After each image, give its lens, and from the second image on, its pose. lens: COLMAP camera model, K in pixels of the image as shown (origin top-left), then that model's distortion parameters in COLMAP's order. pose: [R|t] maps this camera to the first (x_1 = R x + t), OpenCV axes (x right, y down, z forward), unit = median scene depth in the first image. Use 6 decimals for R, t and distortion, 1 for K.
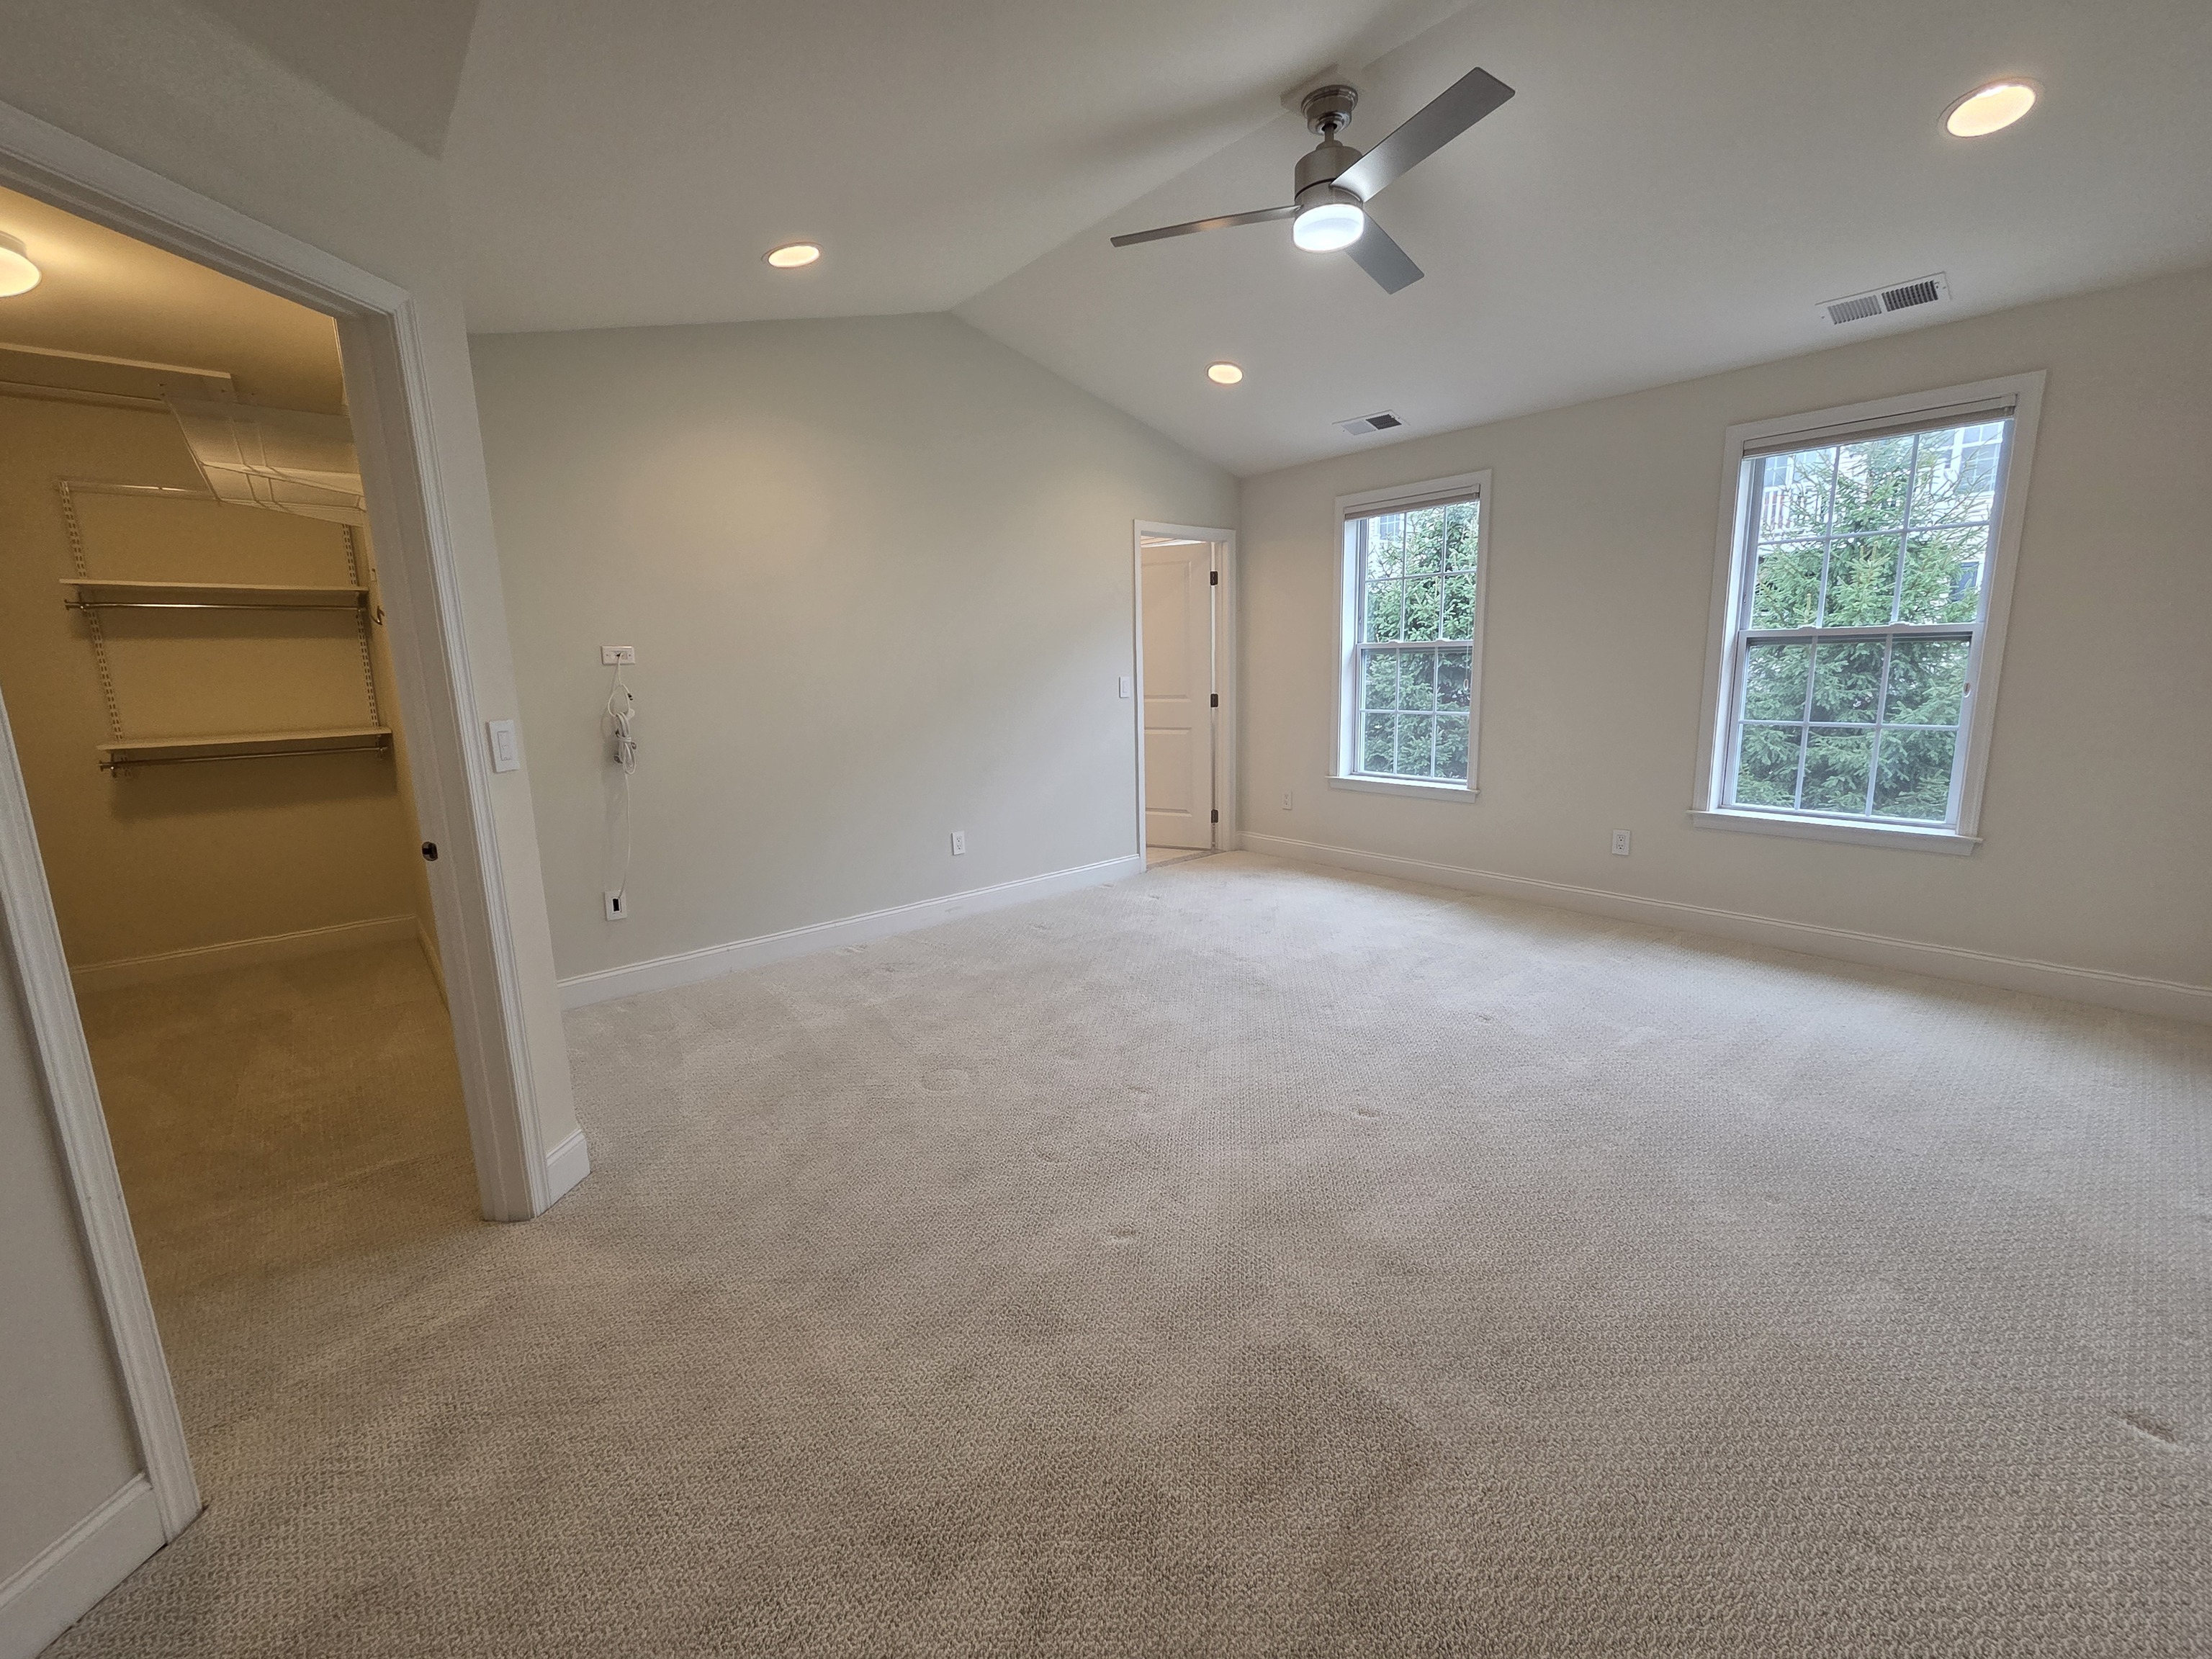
lens RADIAL K [[905.2, 0, 1116.7], [0, 905.2, 833.7], [0, 0, 1]] dist [0.005302, -0.000800]
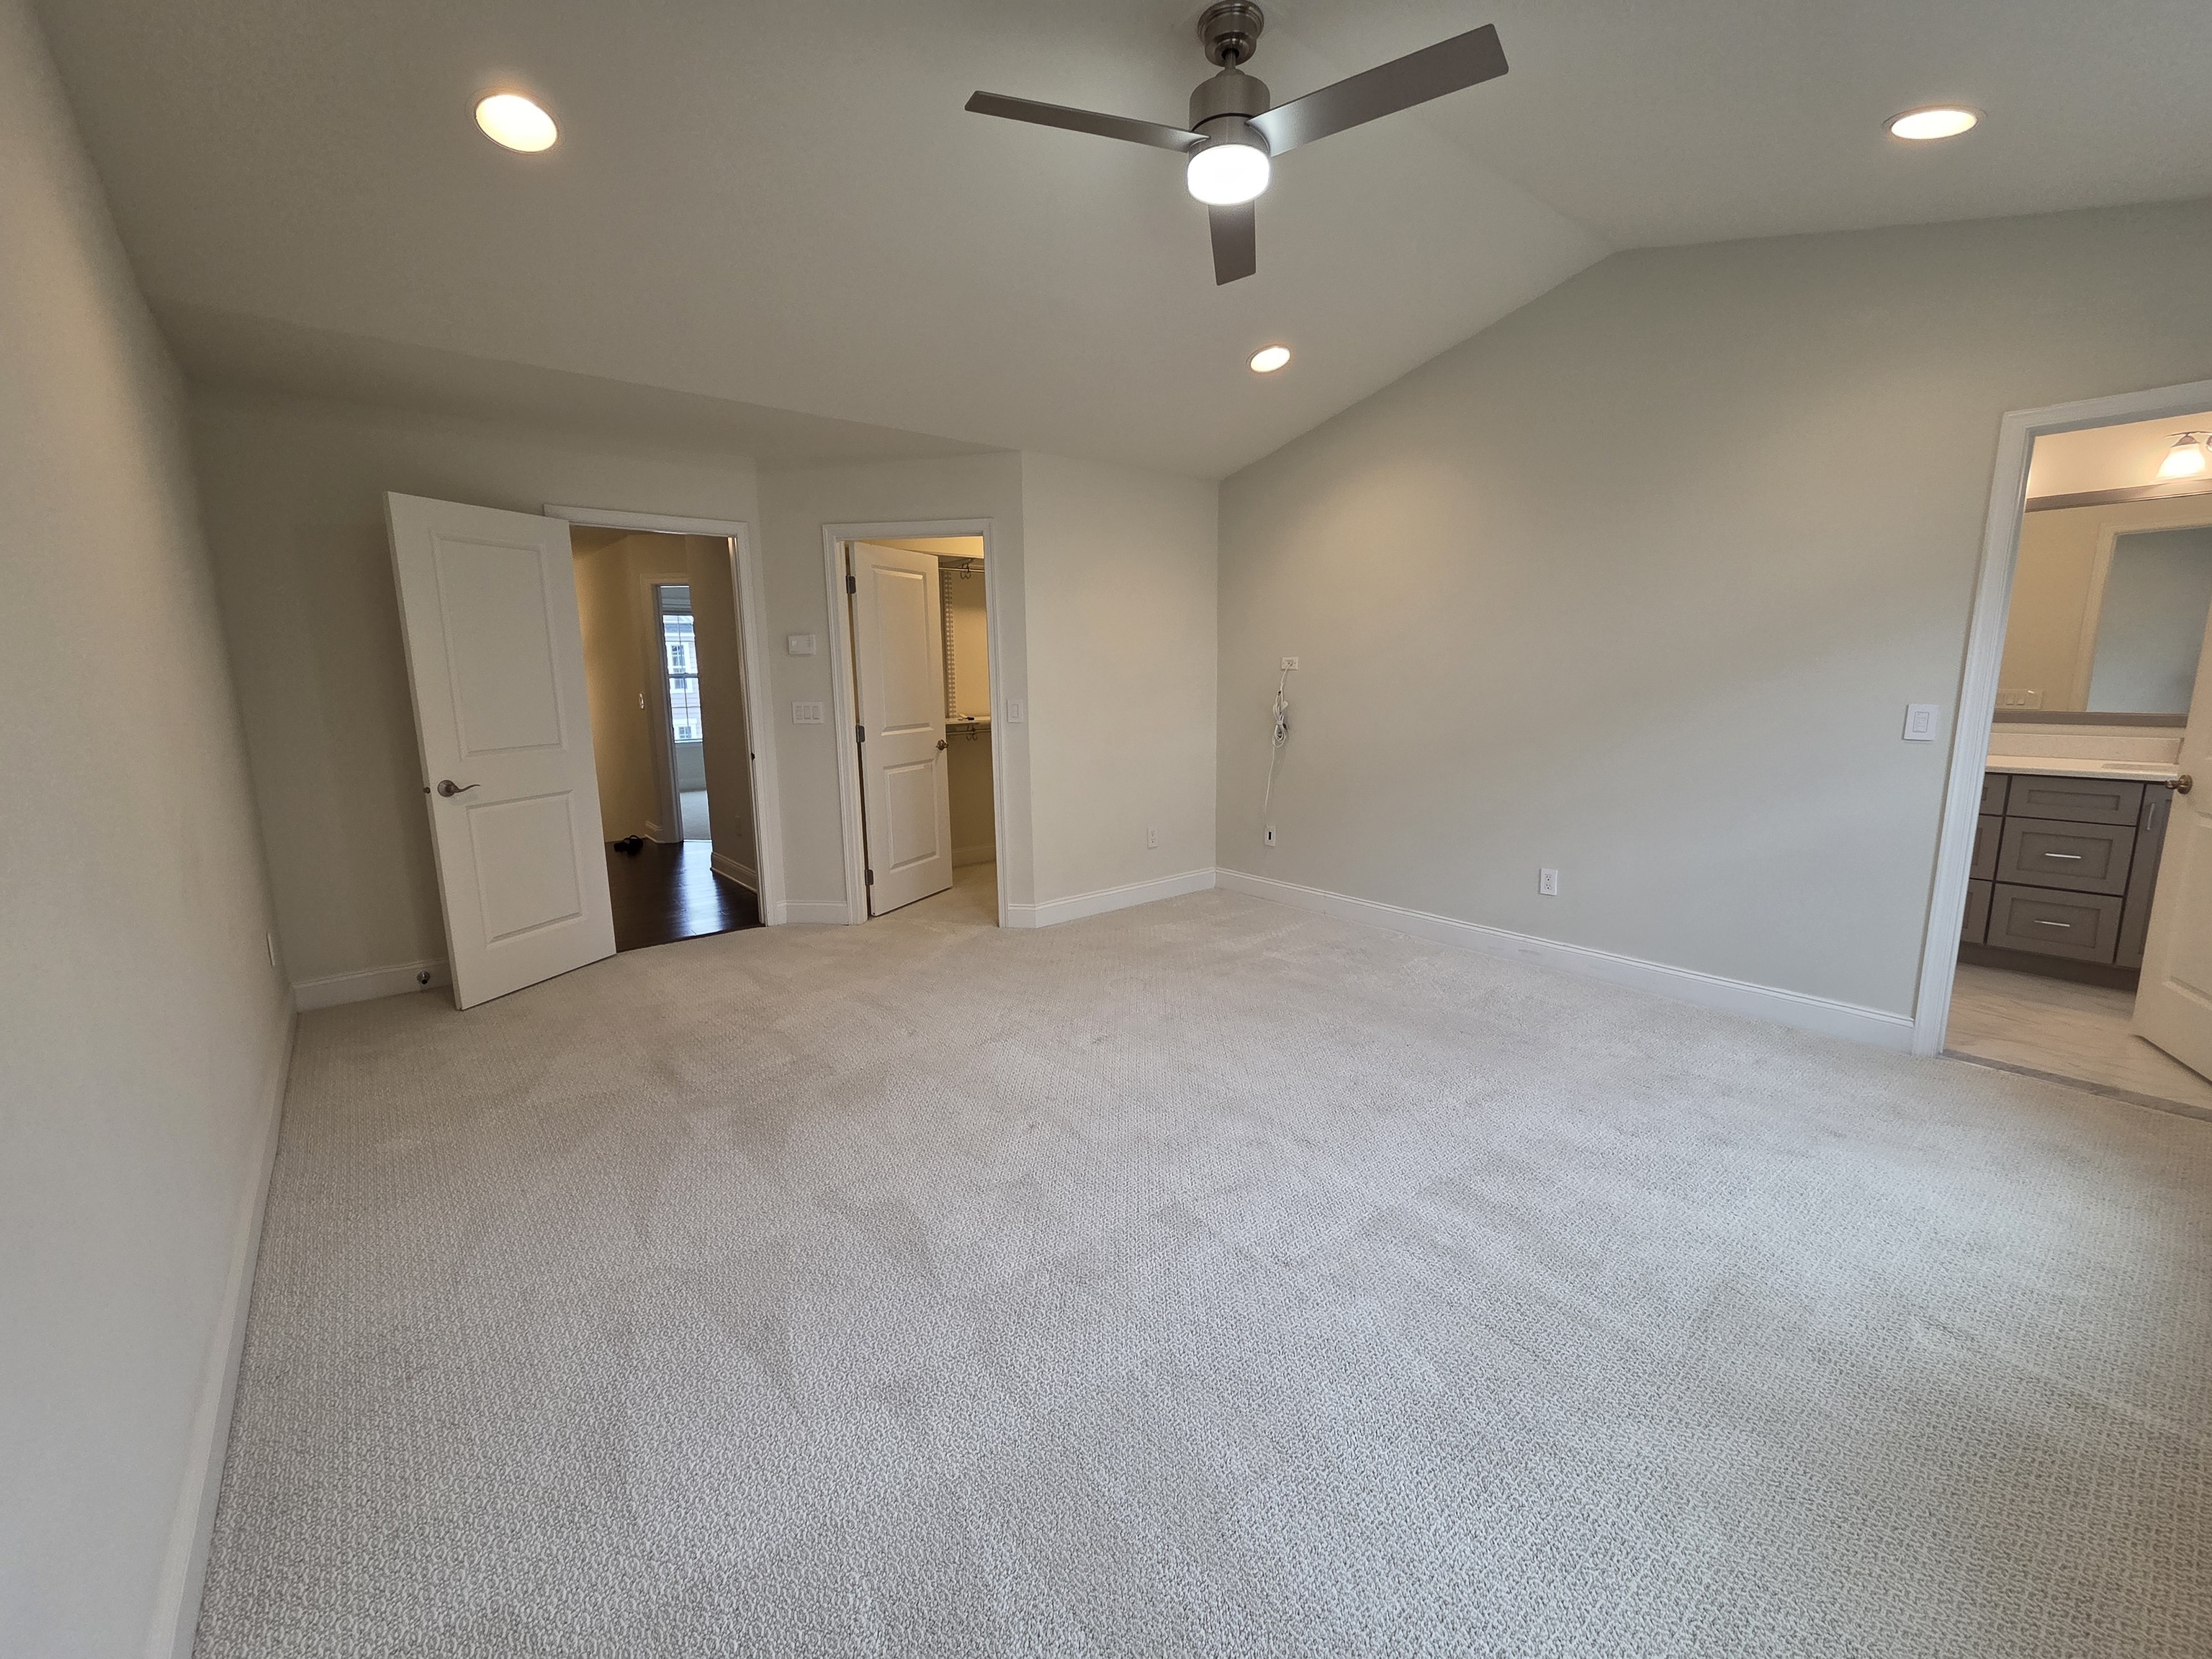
lens RADIAL K [[905.2, 0, 1114.9], [0, 905.2, 817.6], [0, 0, 1]] dist [0.005302, -0.000800]
pose [[-0.030016, 0.180053, -0.983199, 0.803417], [-0.183814, 0.965872, 0.182492, -0.154460], [0.982503, 0.186203, 0.004105, 0.693610]]
